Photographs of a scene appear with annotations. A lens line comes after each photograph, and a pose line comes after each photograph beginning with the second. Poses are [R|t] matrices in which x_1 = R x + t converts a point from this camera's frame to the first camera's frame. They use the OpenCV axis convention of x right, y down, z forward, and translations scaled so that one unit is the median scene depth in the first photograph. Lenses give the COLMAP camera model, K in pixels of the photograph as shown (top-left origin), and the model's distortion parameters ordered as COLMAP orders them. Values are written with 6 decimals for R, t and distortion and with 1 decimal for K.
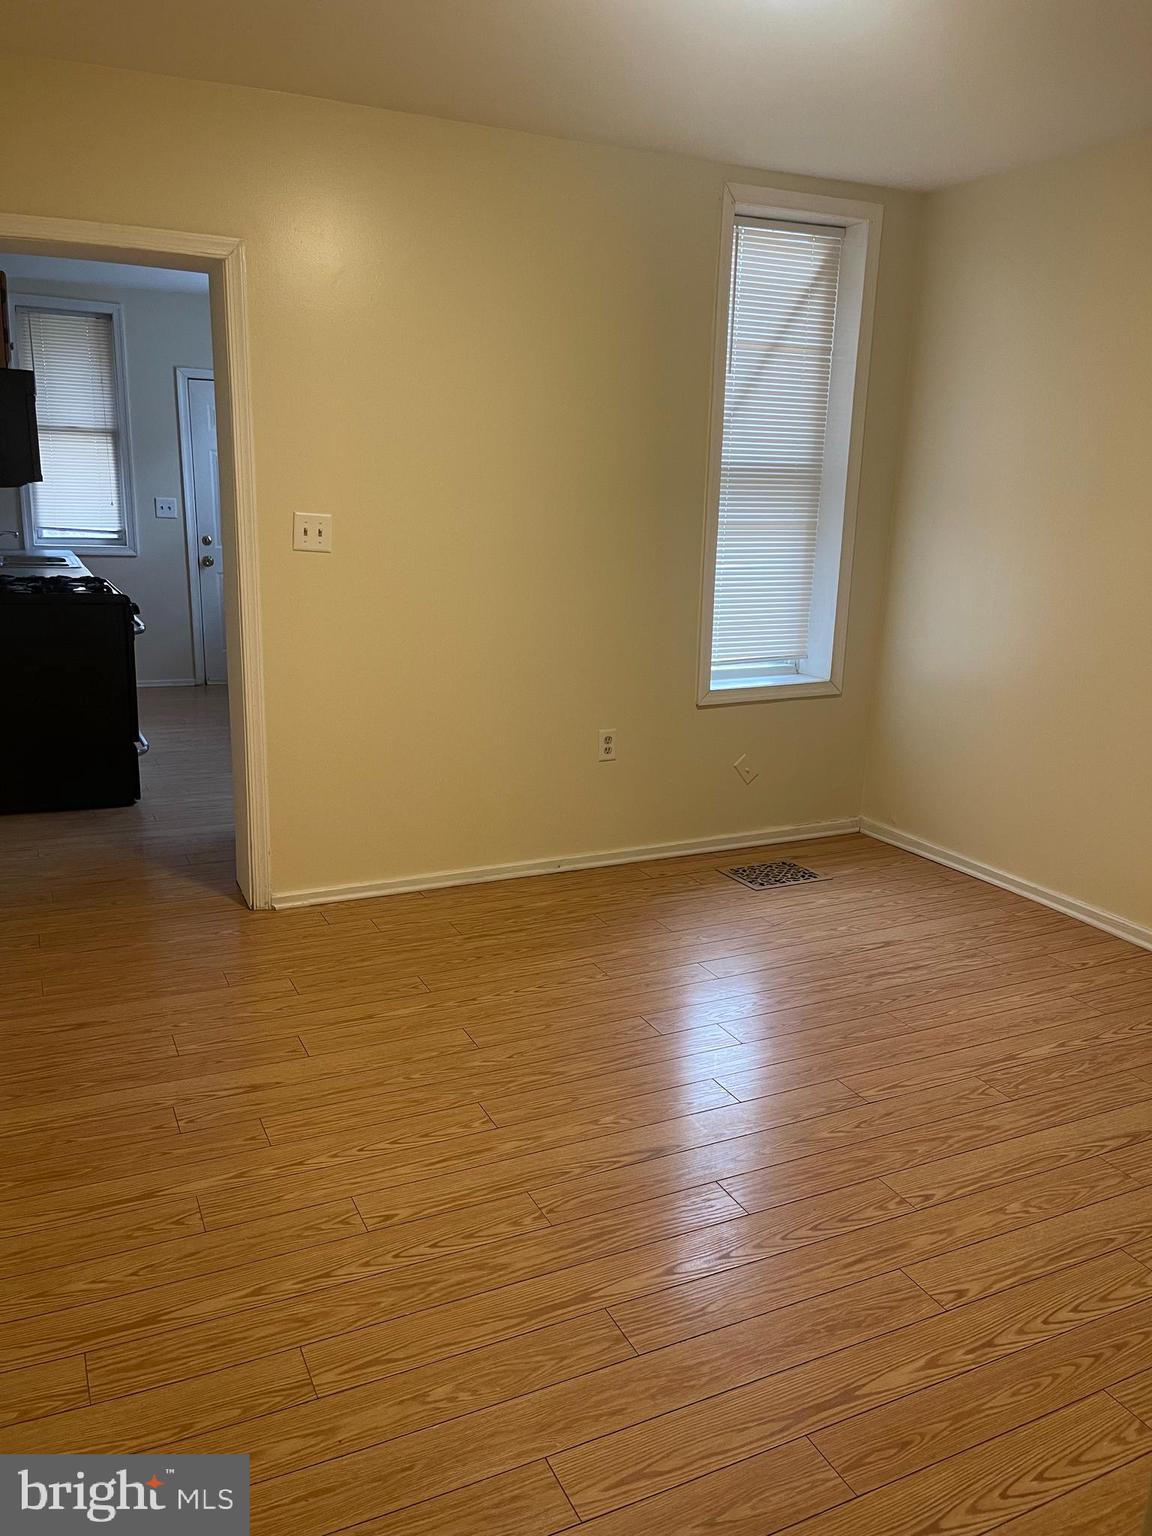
lens RADIAL K [[1176.6, 0, 583.2], [0, 1176.6, 767.6], [0, 0, 1]] dist [0.054733, -0.063994]
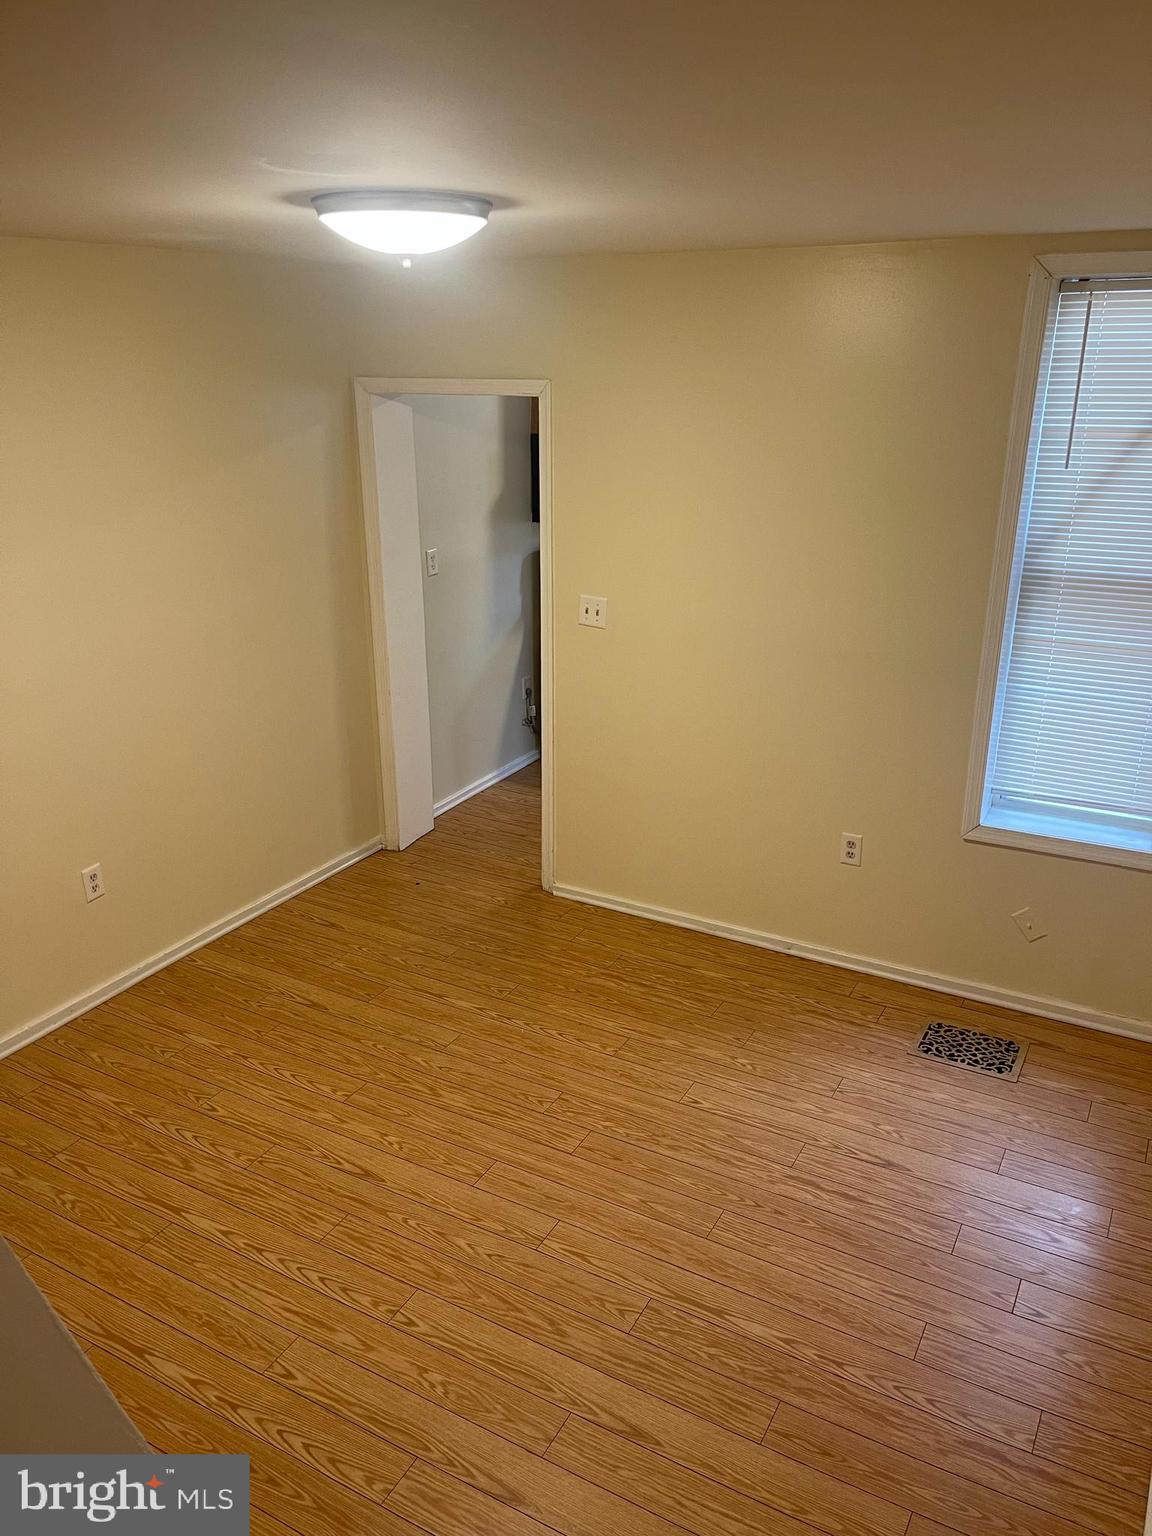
lens RADIAL K [[1176.6, 0, 580.3], [0, 1176.6, 762.6], [0, 0, 1]] dist [0.054733, -0.063994]
pose [[0.565366, 0.246442, -0.787164, 0.815980], [-0.174253, 0.968470, 0.178050, -0.282947], [0.806224, 0.036502, 0.590483, 0.302698]]
